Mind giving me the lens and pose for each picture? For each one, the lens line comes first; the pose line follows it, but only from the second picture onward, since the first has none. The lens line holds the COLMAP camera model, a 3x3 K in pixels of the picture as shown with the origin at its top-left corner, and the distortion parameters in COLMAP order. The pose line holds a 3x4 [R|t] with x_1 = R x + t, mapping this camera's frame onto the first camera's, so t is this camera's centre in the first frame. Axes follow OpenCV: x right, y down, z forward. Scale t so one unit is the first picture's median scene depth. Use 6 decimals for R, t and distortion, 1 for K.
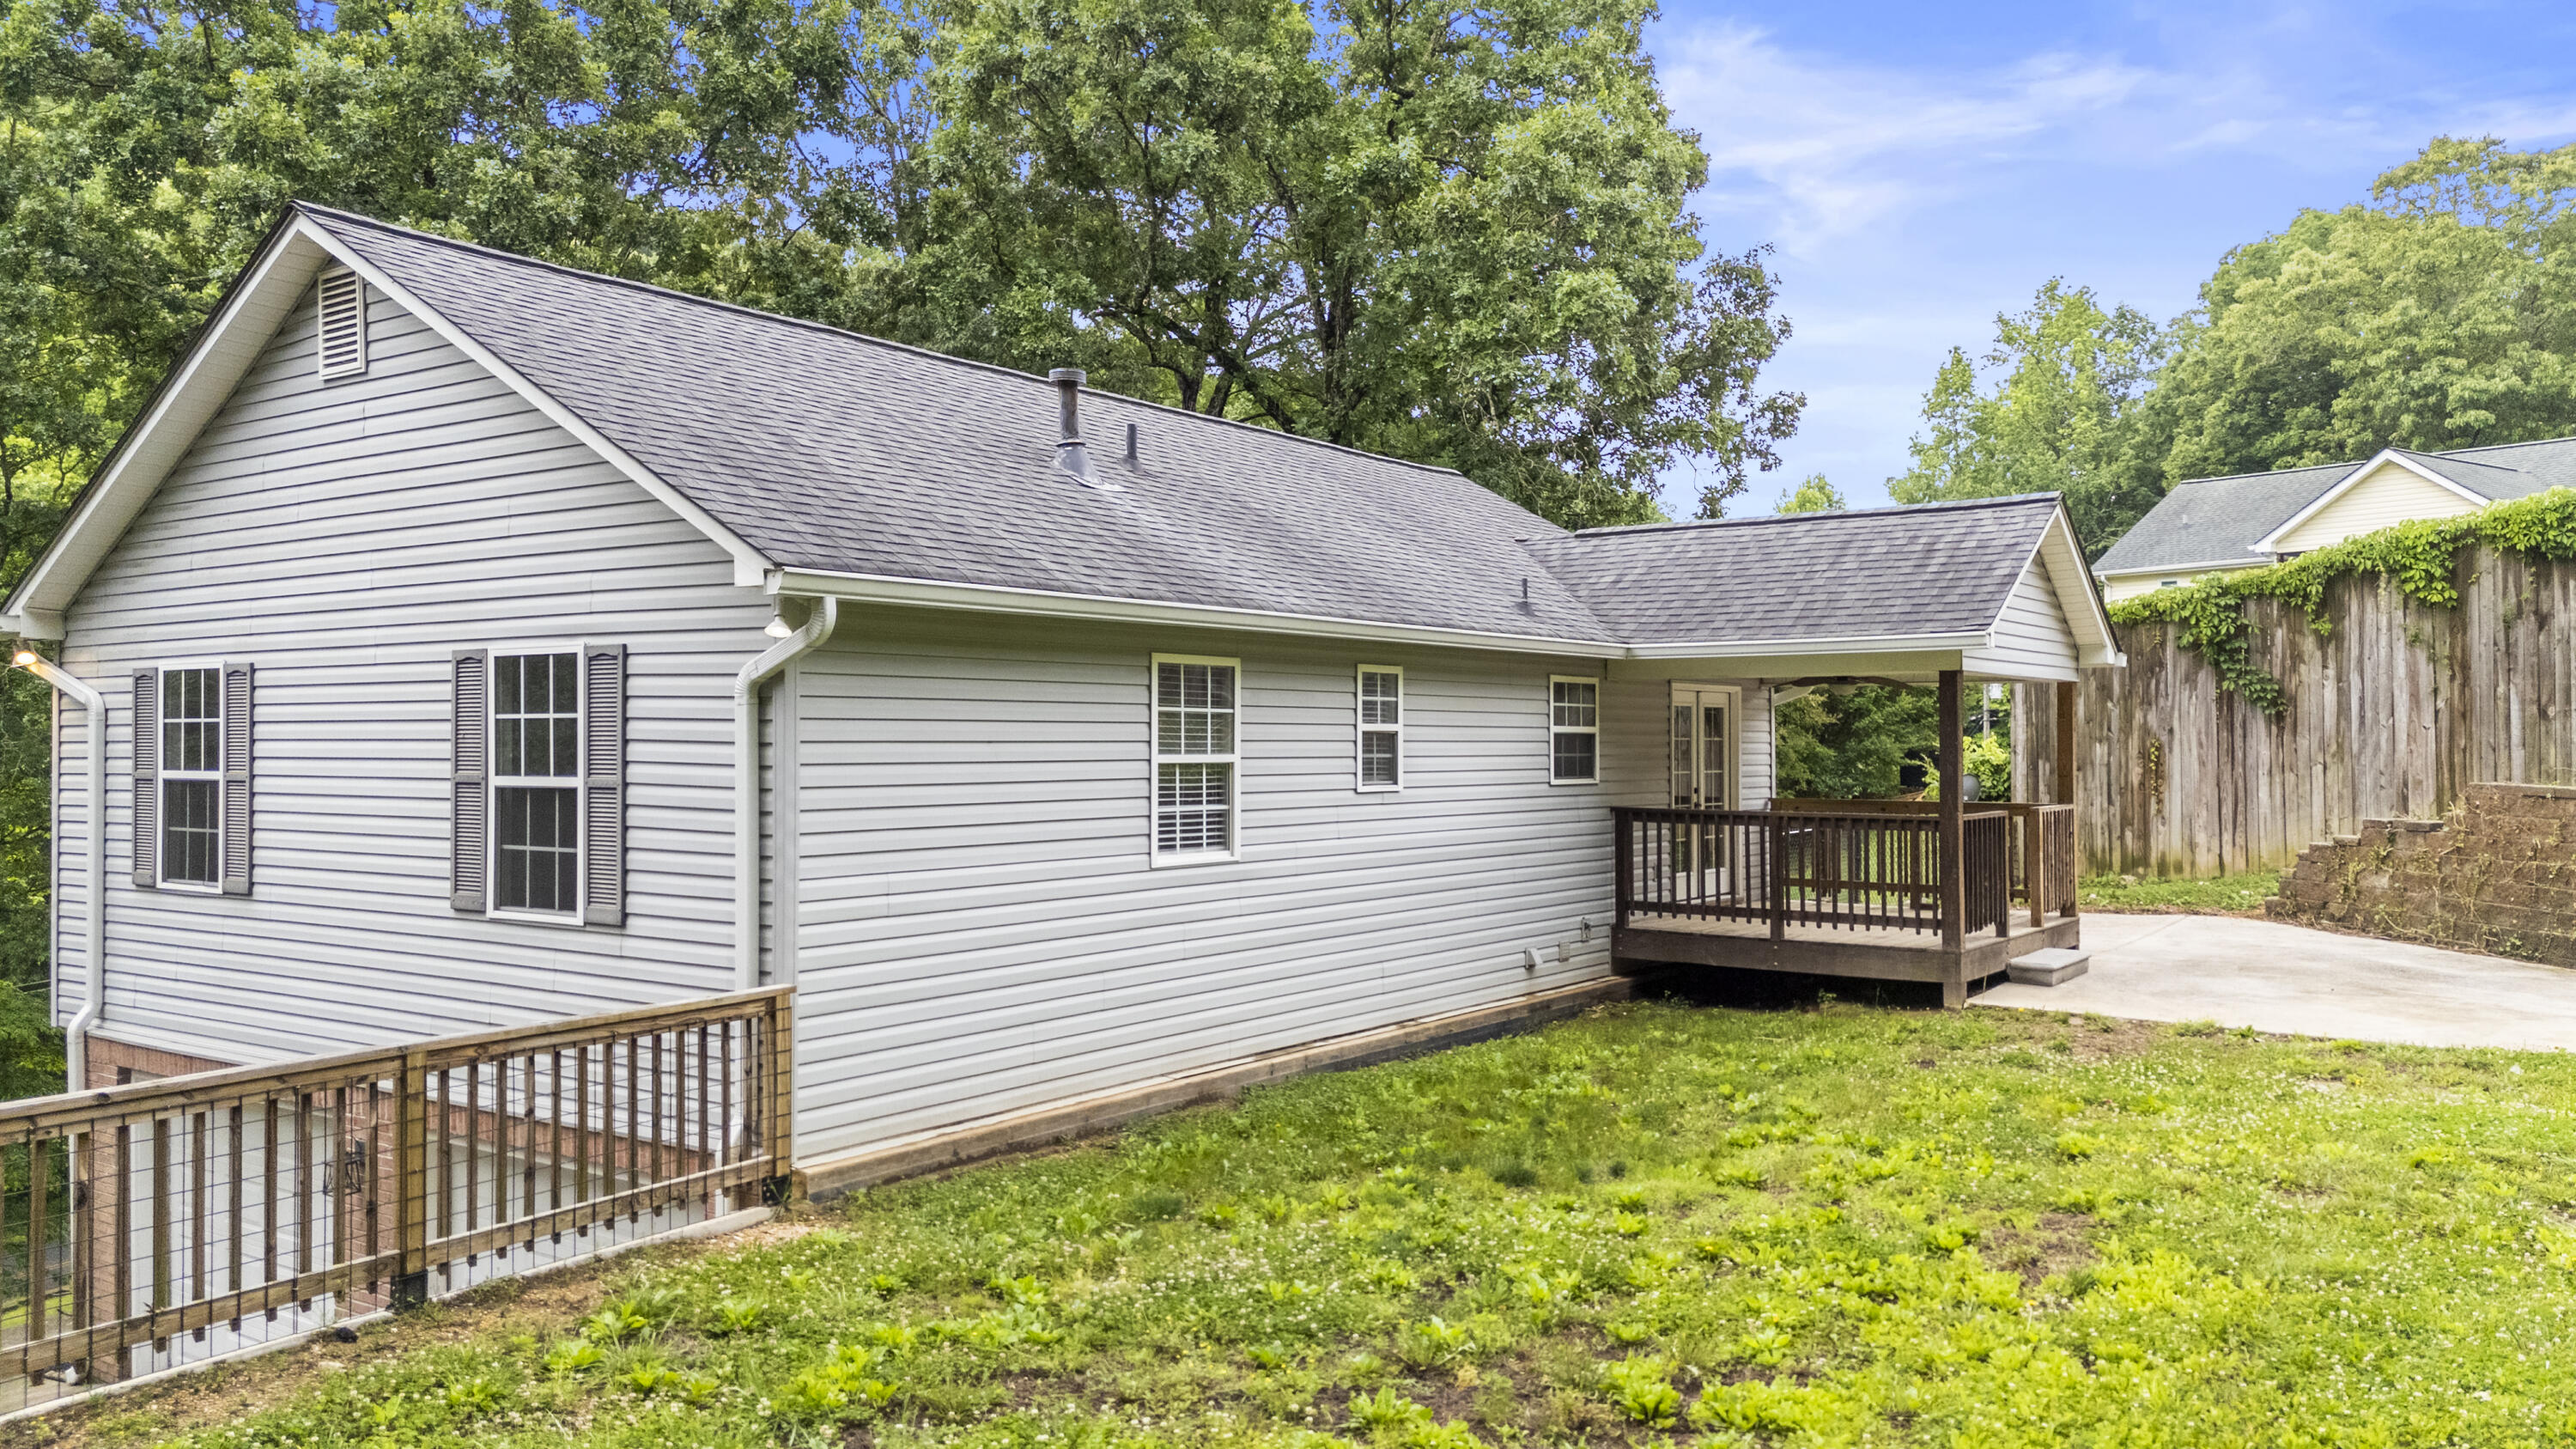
lens RADIAL K [[1939.8, 0, 1302.3], [0, 1939.8, 681.4], [0, 0, 1]] dist [0.124038, -0.198457]
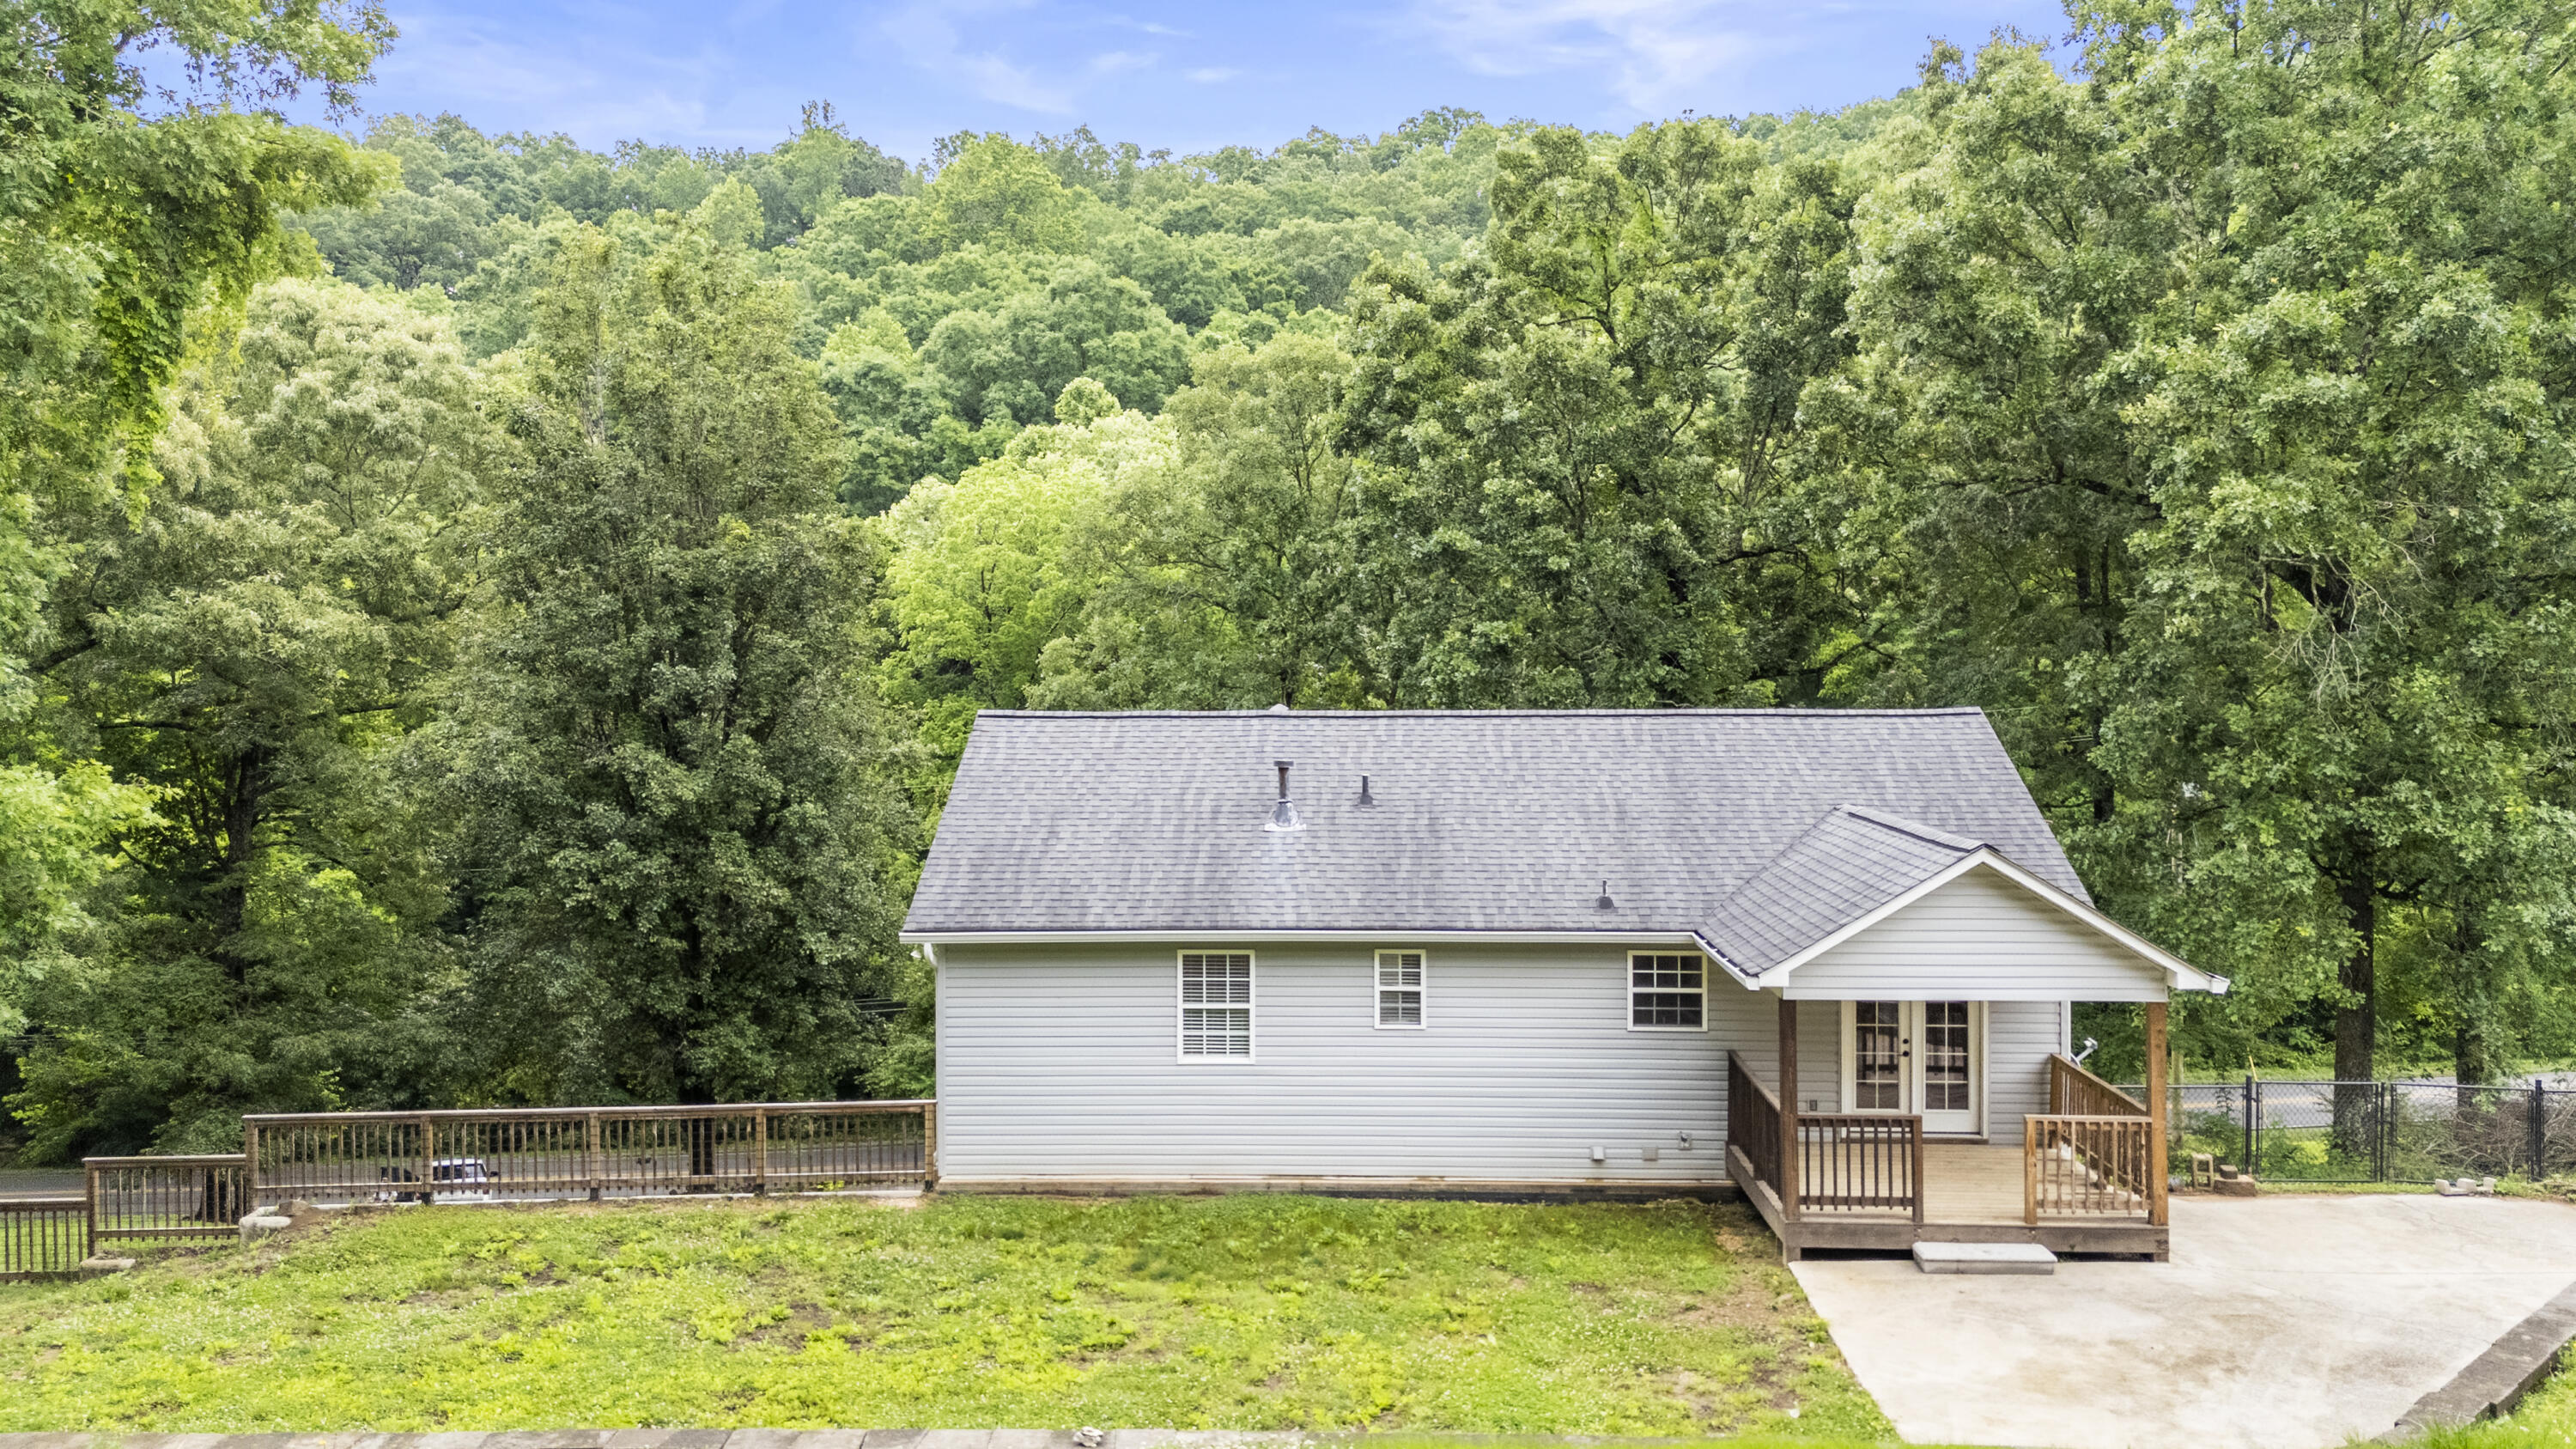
lens RADIAL K [[1939.8, 0, 1302.3], [0, 1939.8, 681.4], [0, 0, 1]] dist [0.124038, -0.198457]
pose [[0.541499, 0.003127, -0.840695, 1.371973], [0.030684, 0.999253, 0.023481, -0.274330], [0.840141, -0.038511, 0.540999, 0.079962]]
